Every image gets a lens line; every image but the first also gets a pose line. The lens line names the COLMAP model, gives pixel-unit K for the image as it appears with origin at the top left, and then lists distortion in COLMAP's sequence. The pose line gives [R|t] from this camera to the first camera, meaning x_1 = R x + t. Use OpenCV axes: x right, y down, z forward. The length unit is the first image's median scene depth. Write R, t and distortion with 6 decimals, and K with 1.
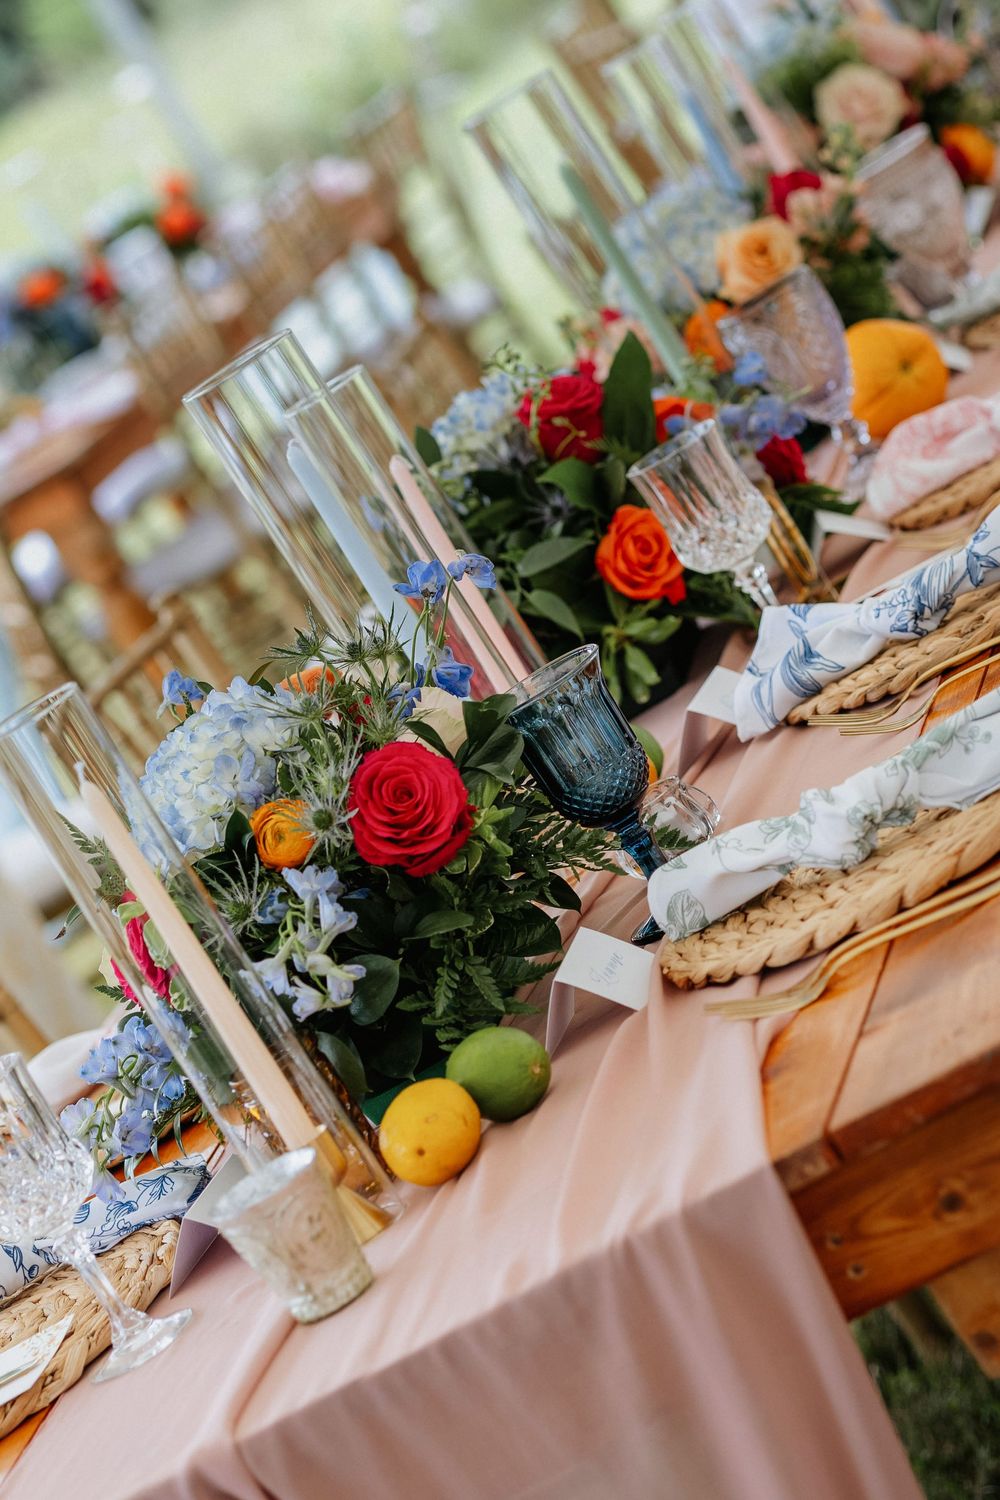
lens RADIAL K [[5816.1, 0, 501.8], [0, 5816.1, 747.7], [0, 0, 1]] dist [-0.181695, 0.000000]
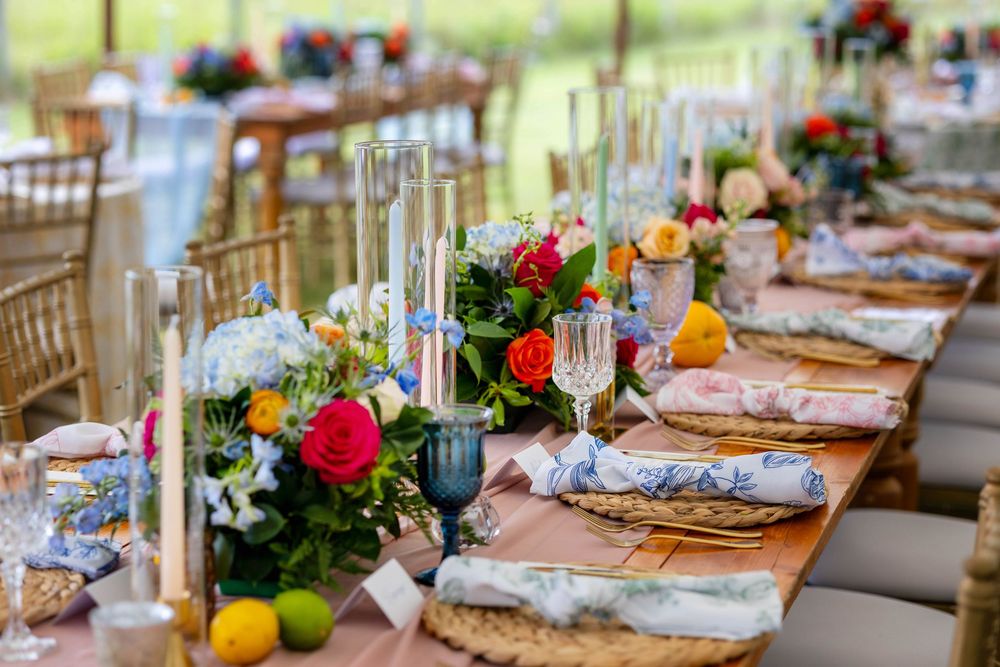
lens RADIAL K [[2534.7, 0, 495.7], [0, 2534.7, 334.9], [0, 0, 1]] dist [-0.102558, 0.000000]
pose [[0.847340, 0.529473, 0.040908, -0.021343], [-0.529290, 0.848289, -0.016058, -0.022736], [-0.043204, -0.008046, 0.999034, 0.267136]]
